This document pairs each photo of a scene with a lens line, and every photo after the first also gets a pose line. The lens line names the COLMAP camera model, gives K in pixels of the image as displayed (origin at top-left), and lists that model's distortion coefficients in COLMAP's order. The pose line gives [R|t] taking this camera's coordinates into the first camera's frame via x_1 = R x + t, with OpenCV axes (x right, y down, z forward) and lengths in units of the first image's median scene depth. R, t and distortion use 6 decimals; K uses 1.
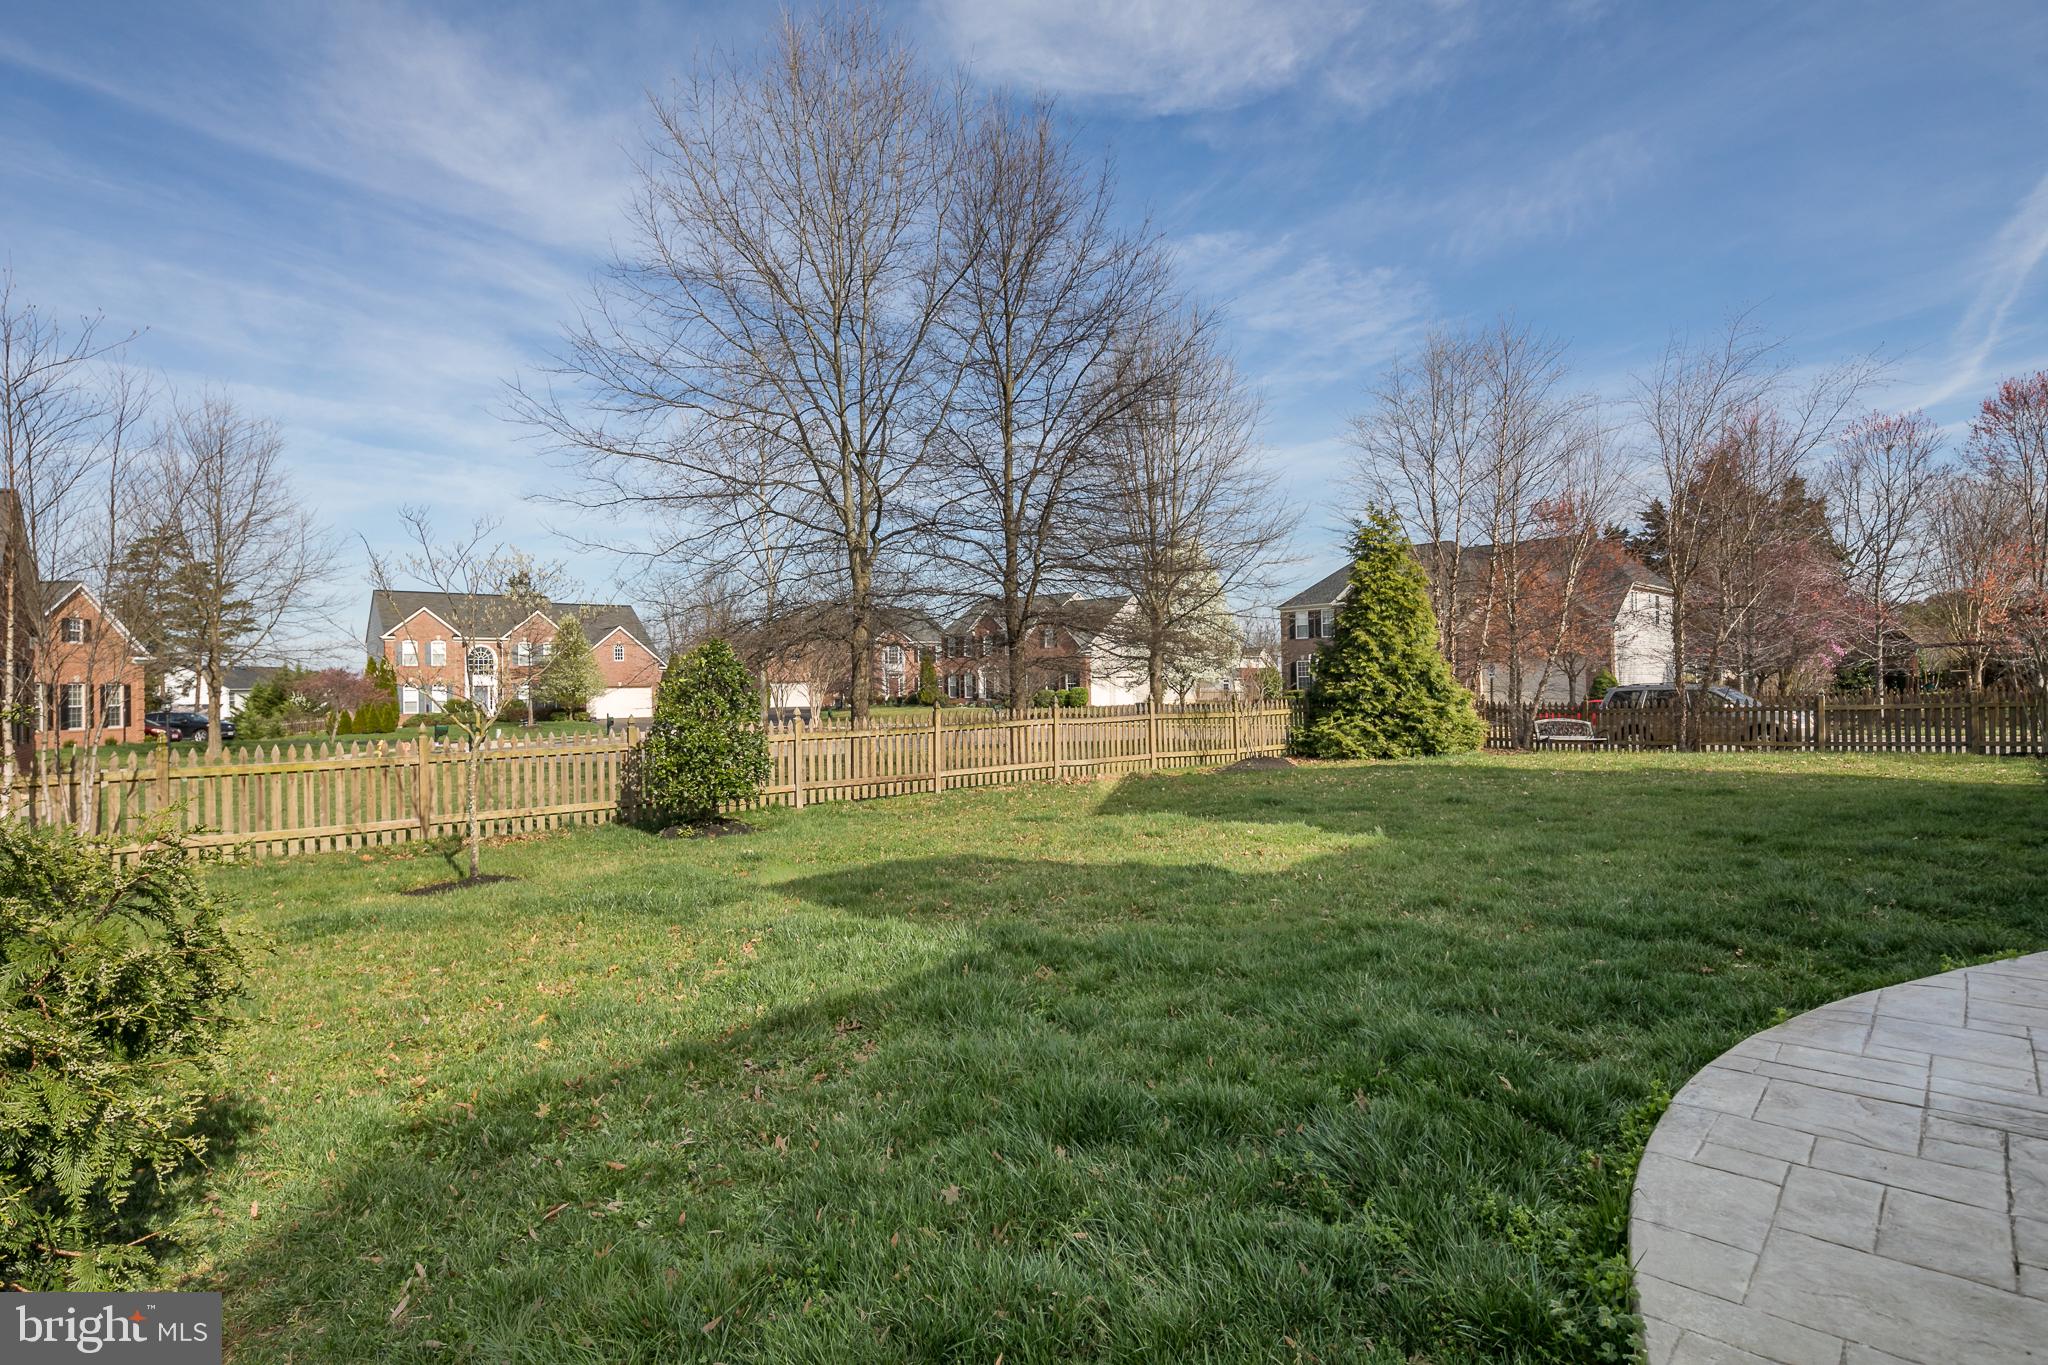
lens RADIAL K [[996.9, 0, 1017.3], [0, 996.9, 692.8], [0, 0, 1]] dist [0.006314, -0.001875]
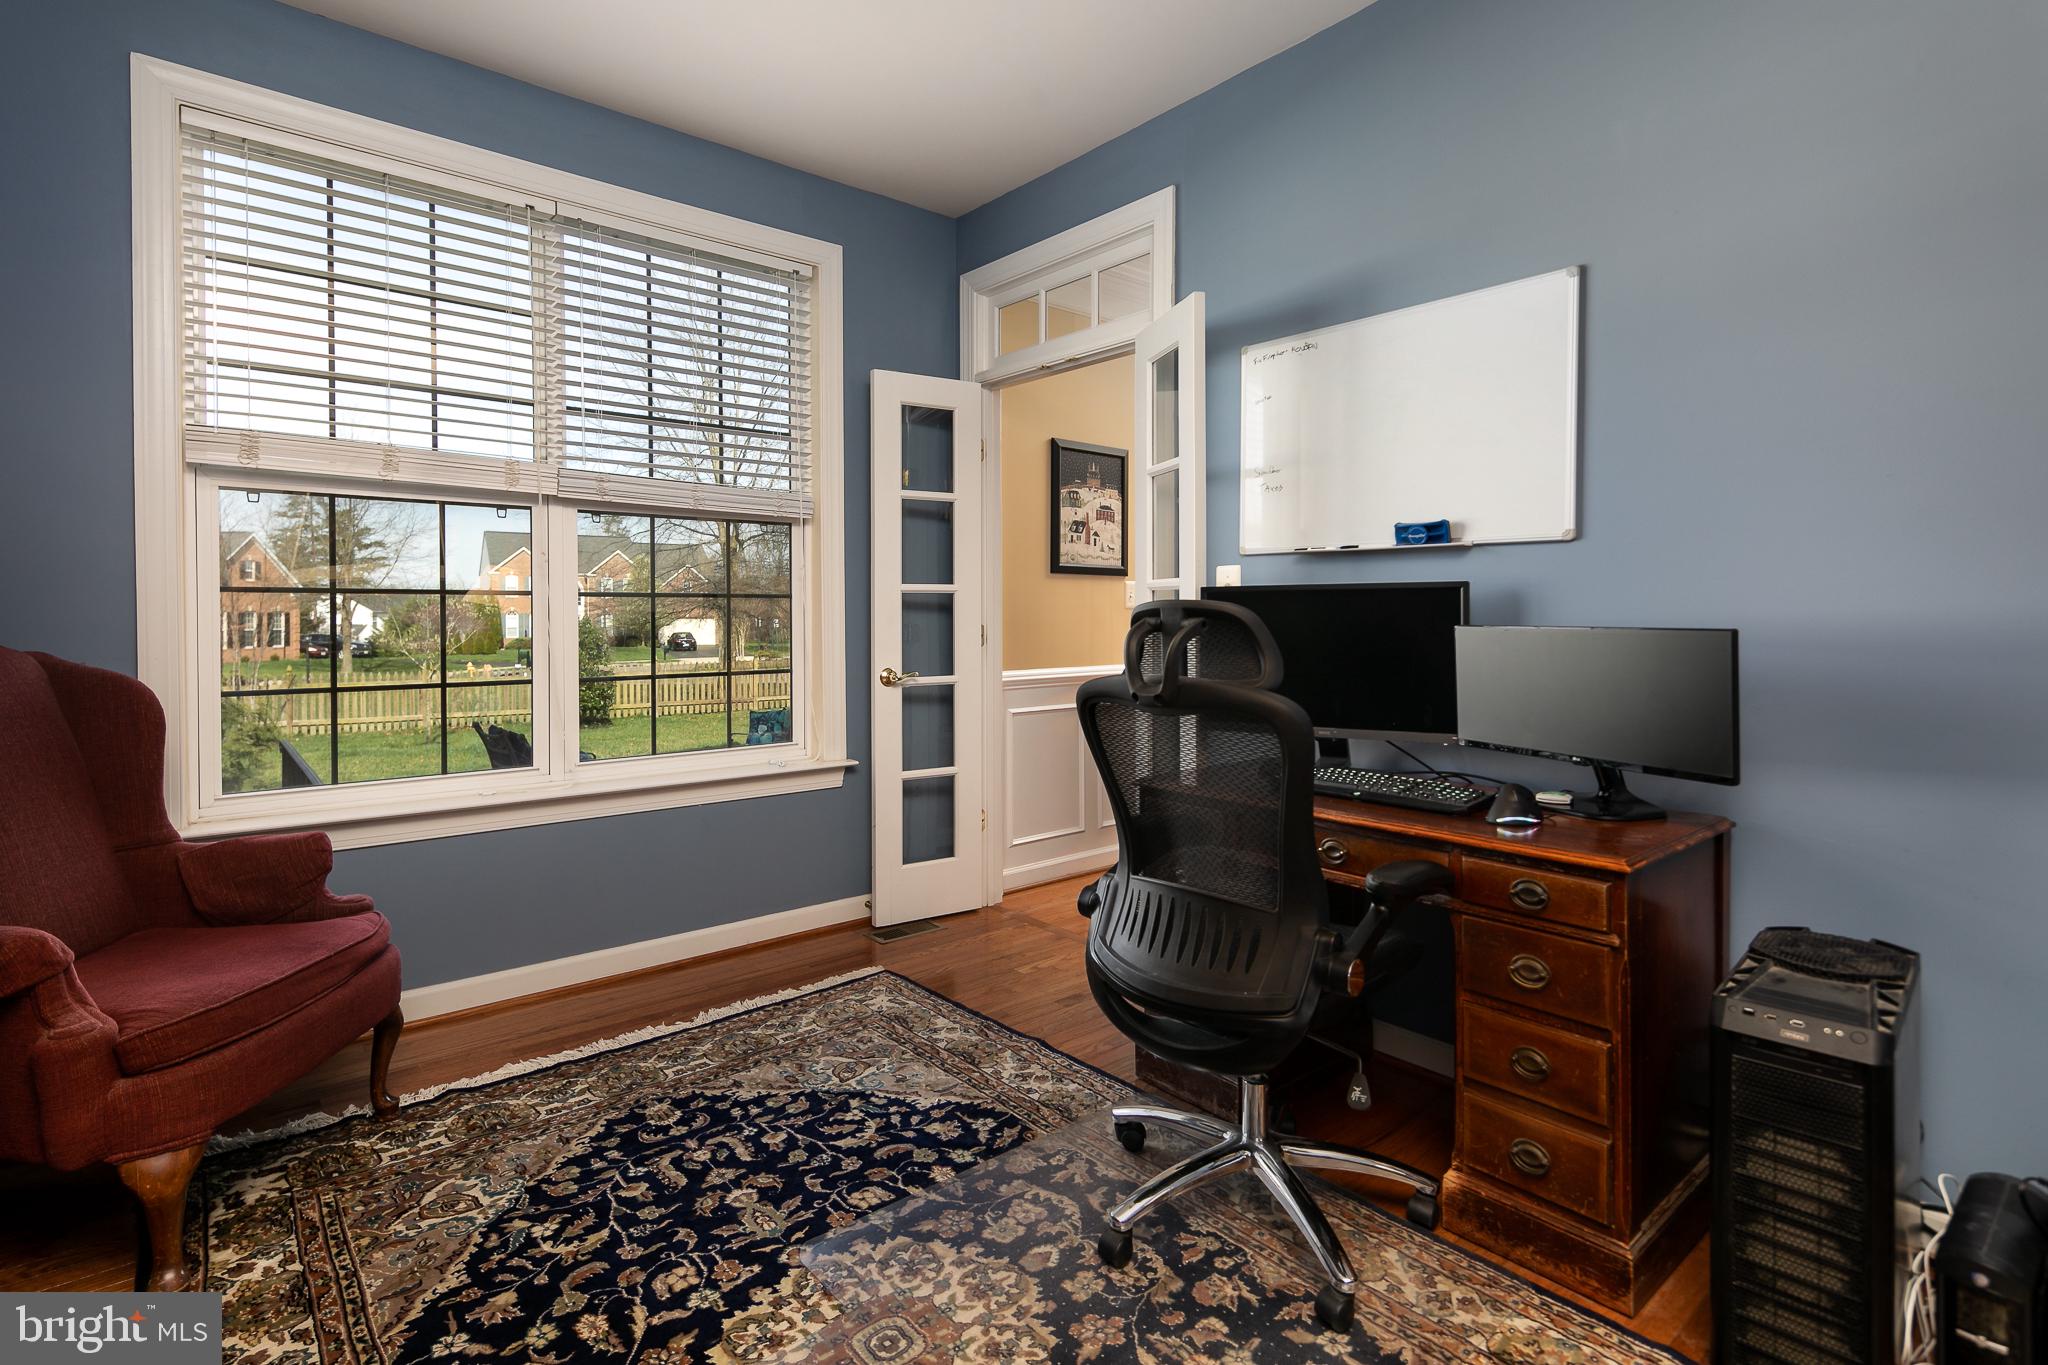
lens RADIAL K [[996.9, 0, 1027.4], [0, 996.9, 632.1], [0, 0, 1]] dist [0.006314, -0.001875]
pose [[0.995367, 0.019975, -0.094051, 0.206859], [-0.018973, 0.999753, 0.011532, -0.020582], [0.094258, -0.009694, 0.995501, -0.218721]]
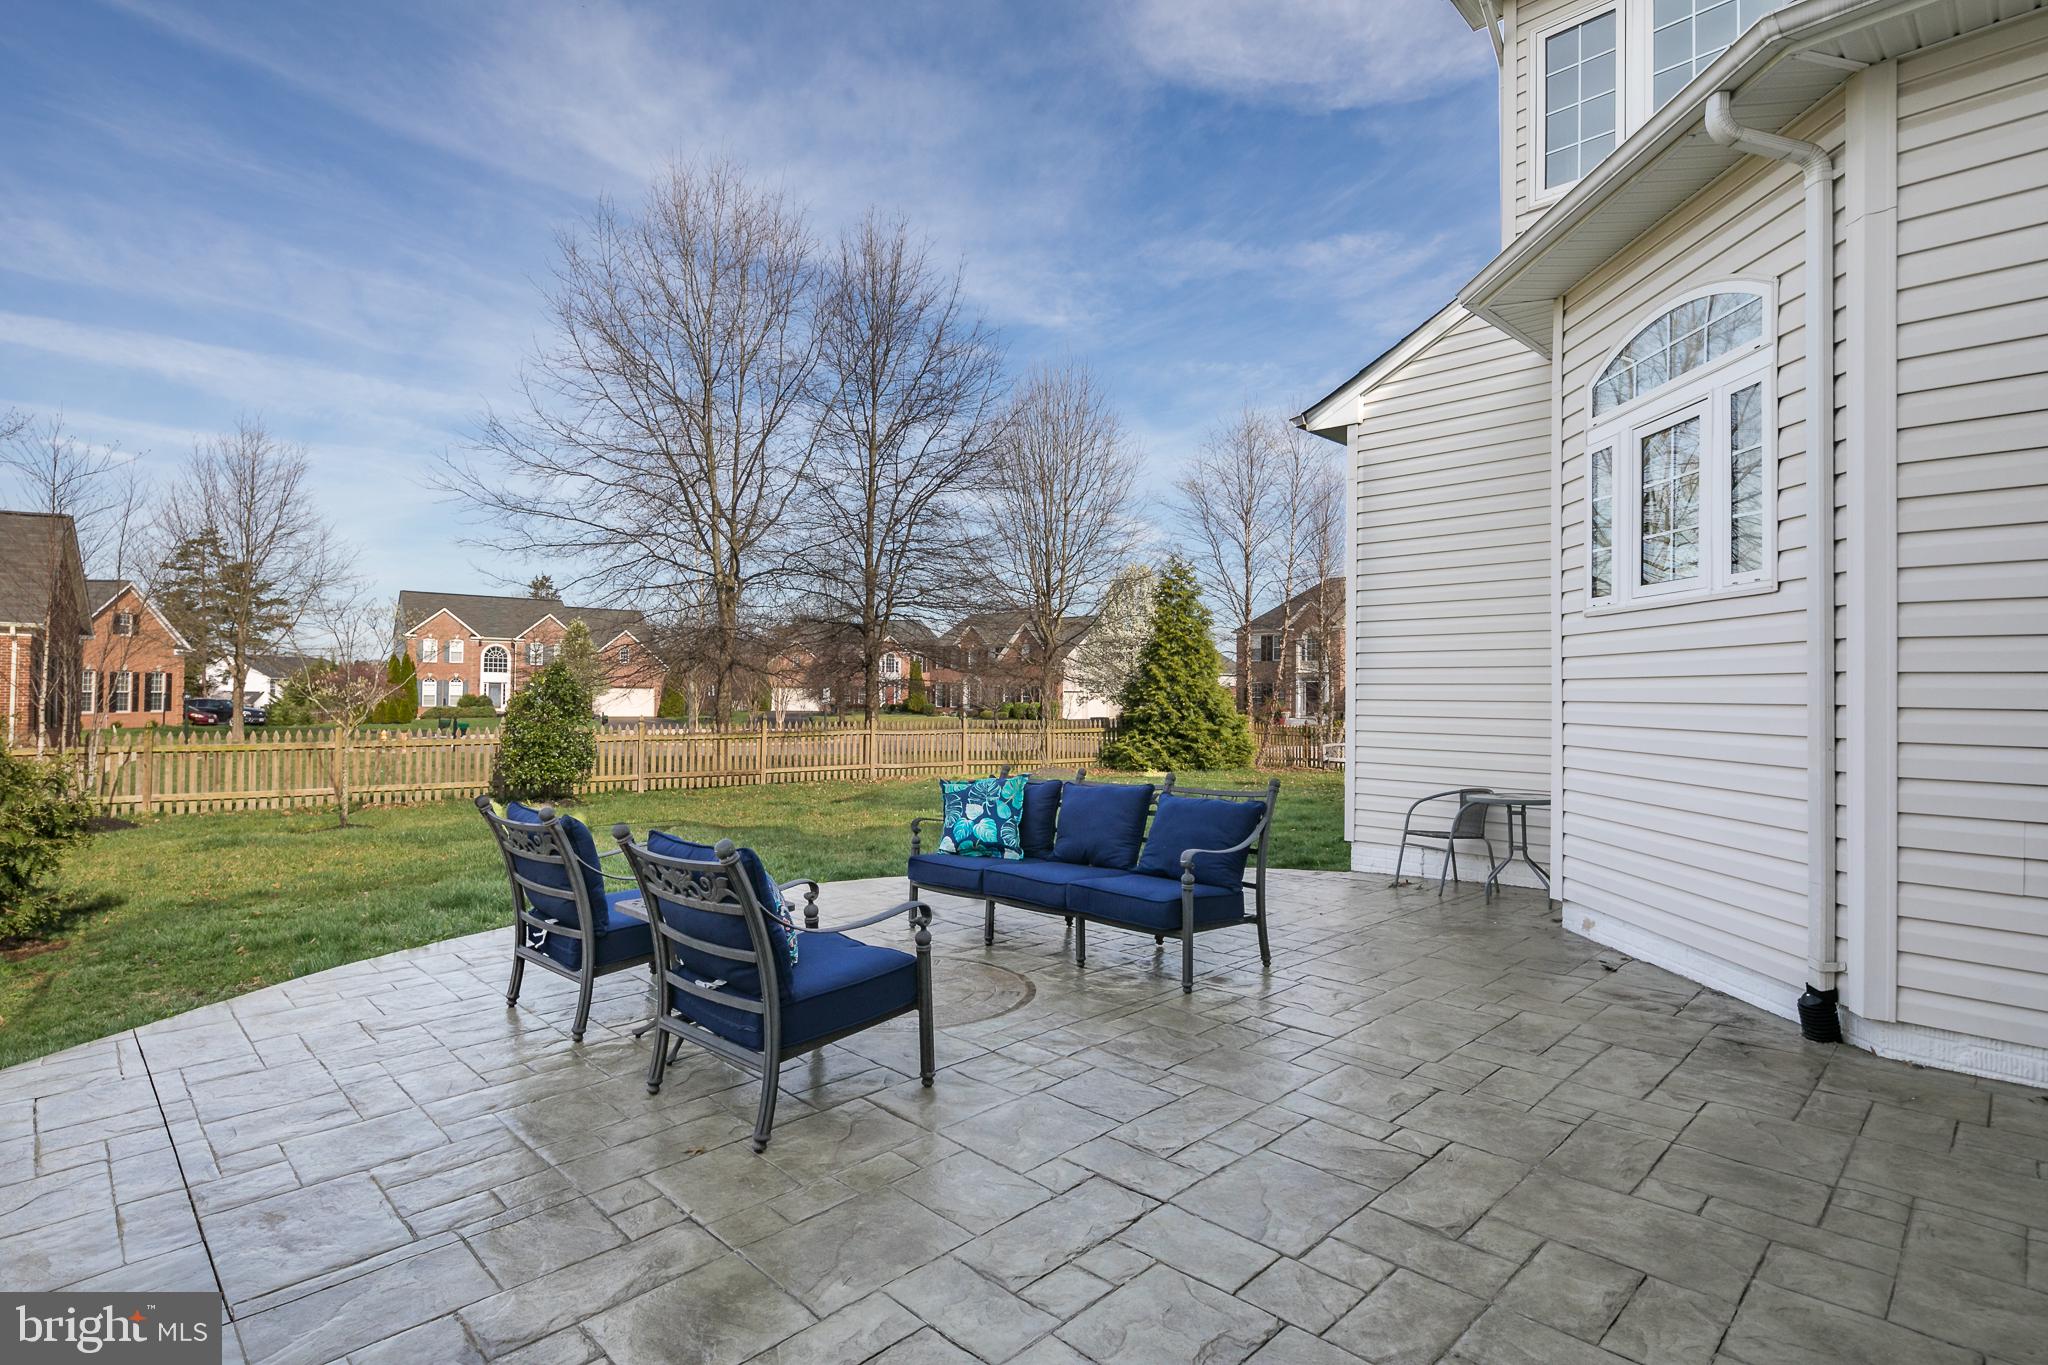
lens RADIAL K [[996.9, 0, 1015.4], [0, 996.9, 690.8], [0, 0, 1]] dist [0.006314, -0.001875]
pose [[0.998965, 0.029952, -0.034243, 0.119529], [-0.030344, 0.999479, -0.010992, -0.006620], [0.033896, 0.012020, 0.999353, -0.107851]]
